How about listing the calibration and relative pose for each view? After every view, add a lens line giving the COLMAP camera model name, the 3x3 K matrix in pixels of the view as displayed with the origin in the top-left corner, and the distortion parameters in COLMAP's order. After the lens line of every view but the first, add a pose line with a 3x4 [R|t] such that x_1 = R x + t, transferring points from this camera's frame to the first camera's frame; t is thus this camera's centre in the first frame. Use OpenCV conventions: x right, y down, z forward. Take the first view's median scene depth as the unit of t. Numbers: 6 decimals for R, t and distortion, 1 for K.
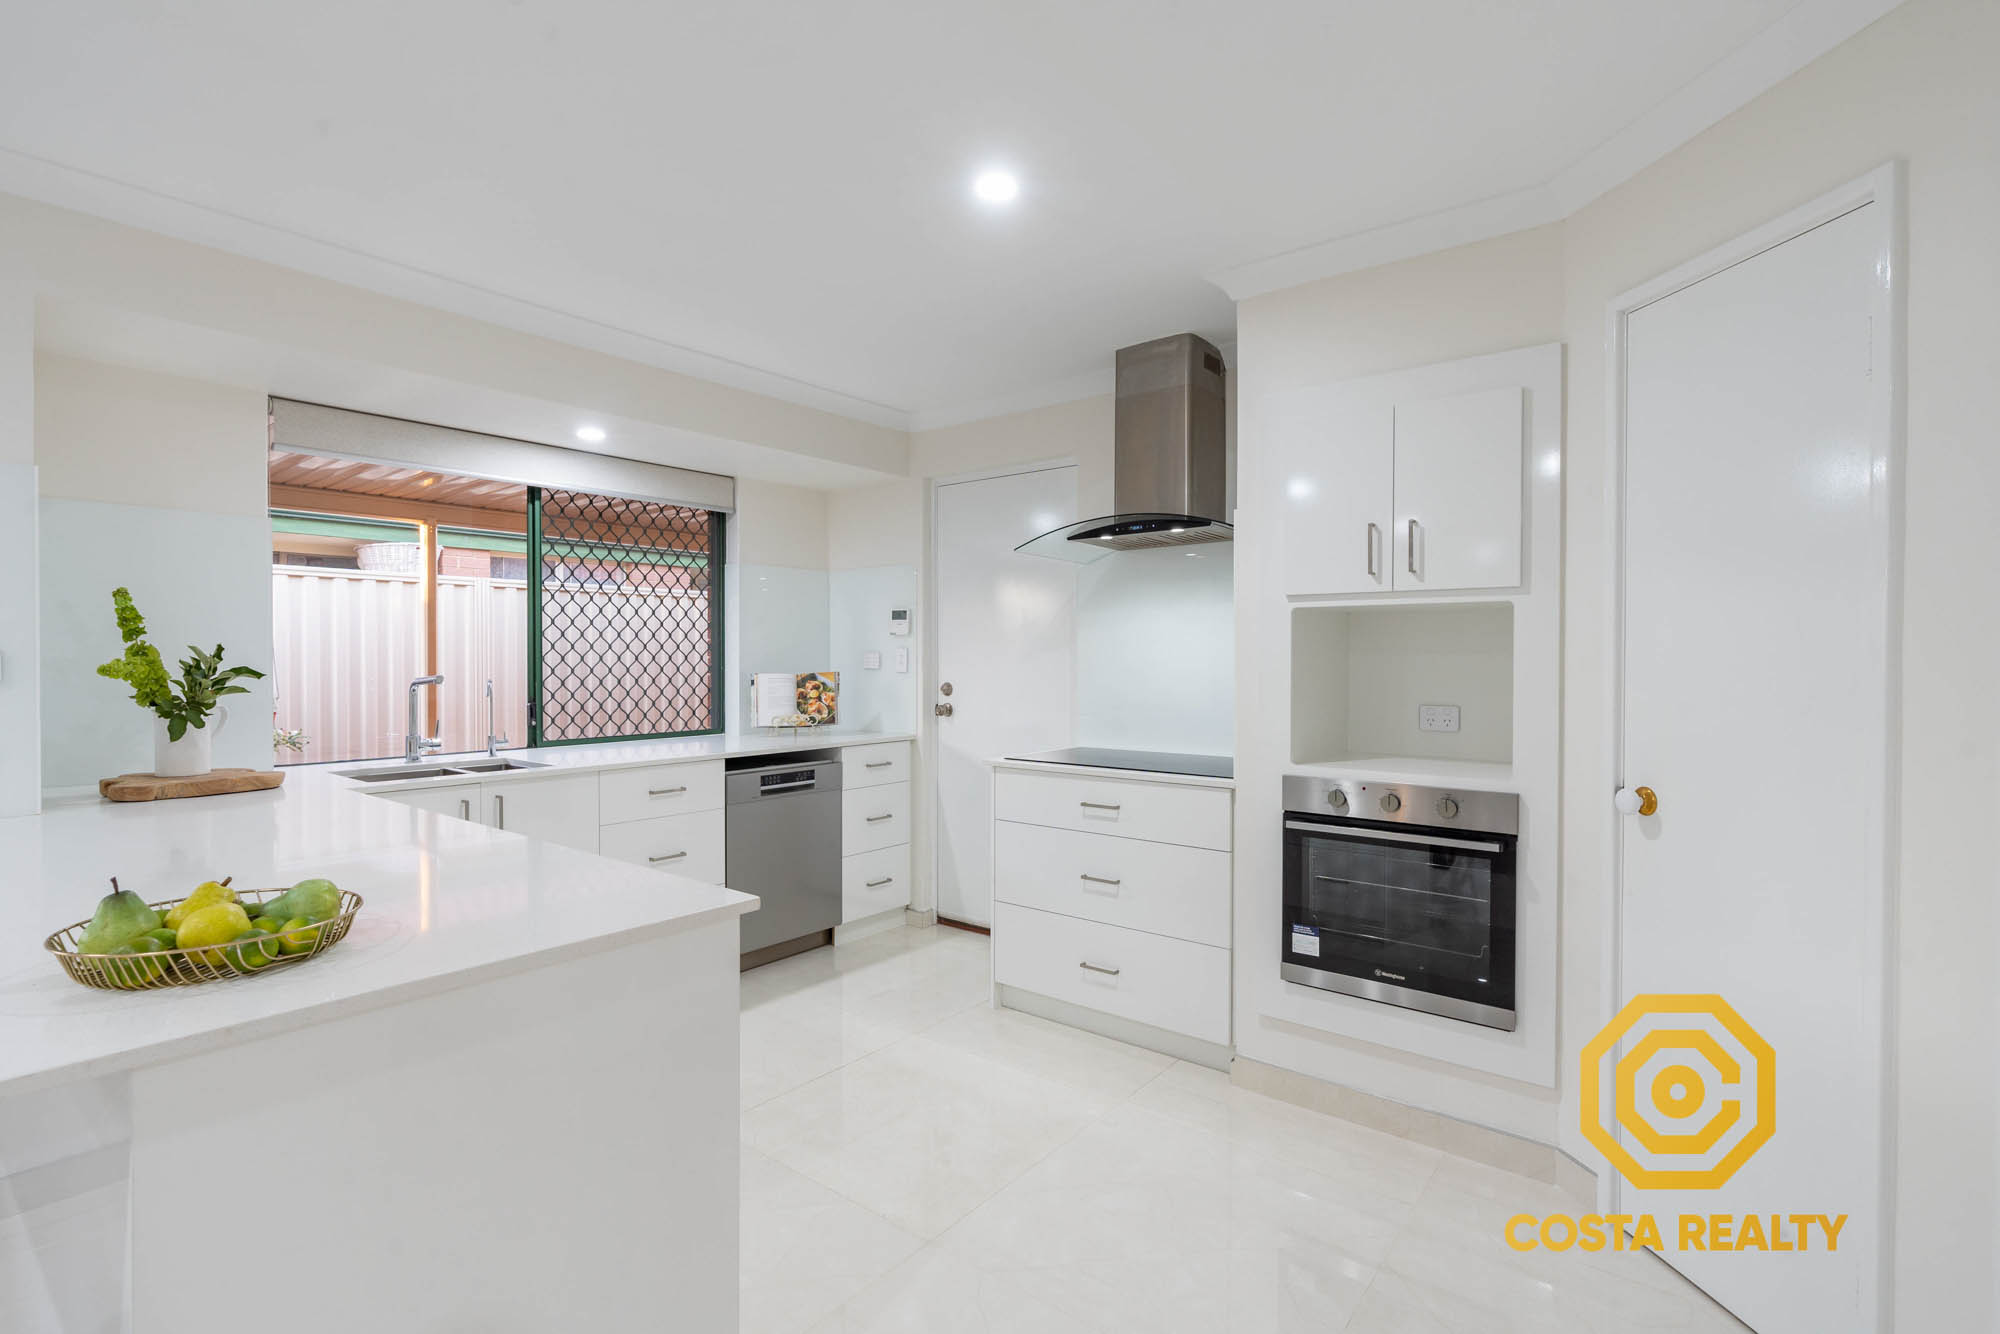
lens RADIAL K [[940.3, 0, 1000.0], [0, 940.3, 667.0], [0, 0, 1]] dist [-0.000696, -0.000079]
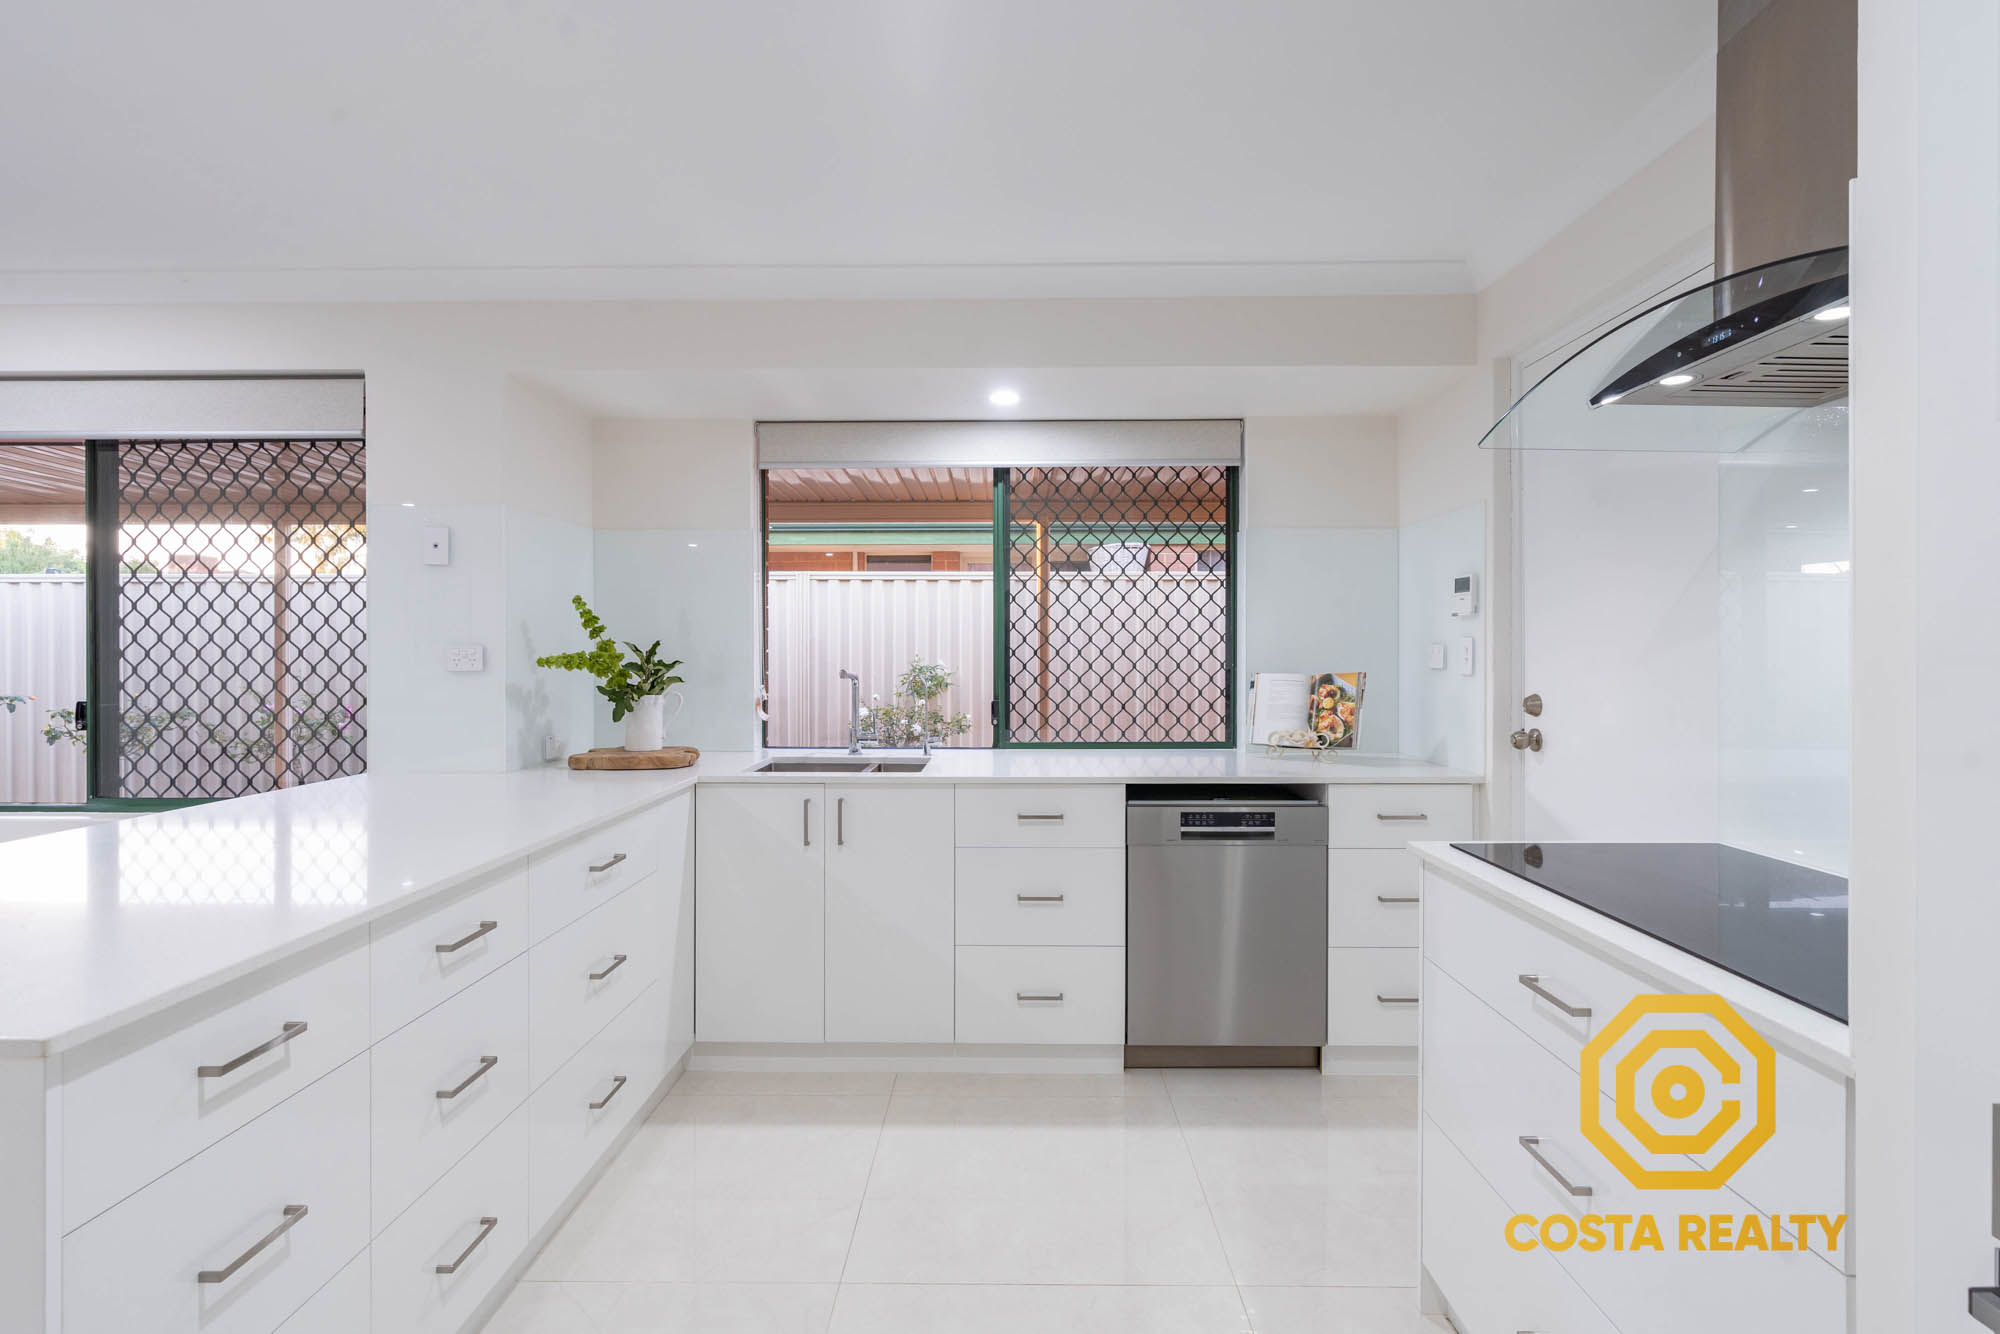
lens RADIAL K [[929.7, 0, 994.4], [0, 929.7, 656.0], [0, 0, 1]] dist [-0.001590, 0.000095]
pose [[0.608784, 0.003709, -0.793328, 0.215377], [-0.007639, 0.999970, -0.001188, -0.004356], [0.793299, 0.006784, 0.608794, 0.400511]]
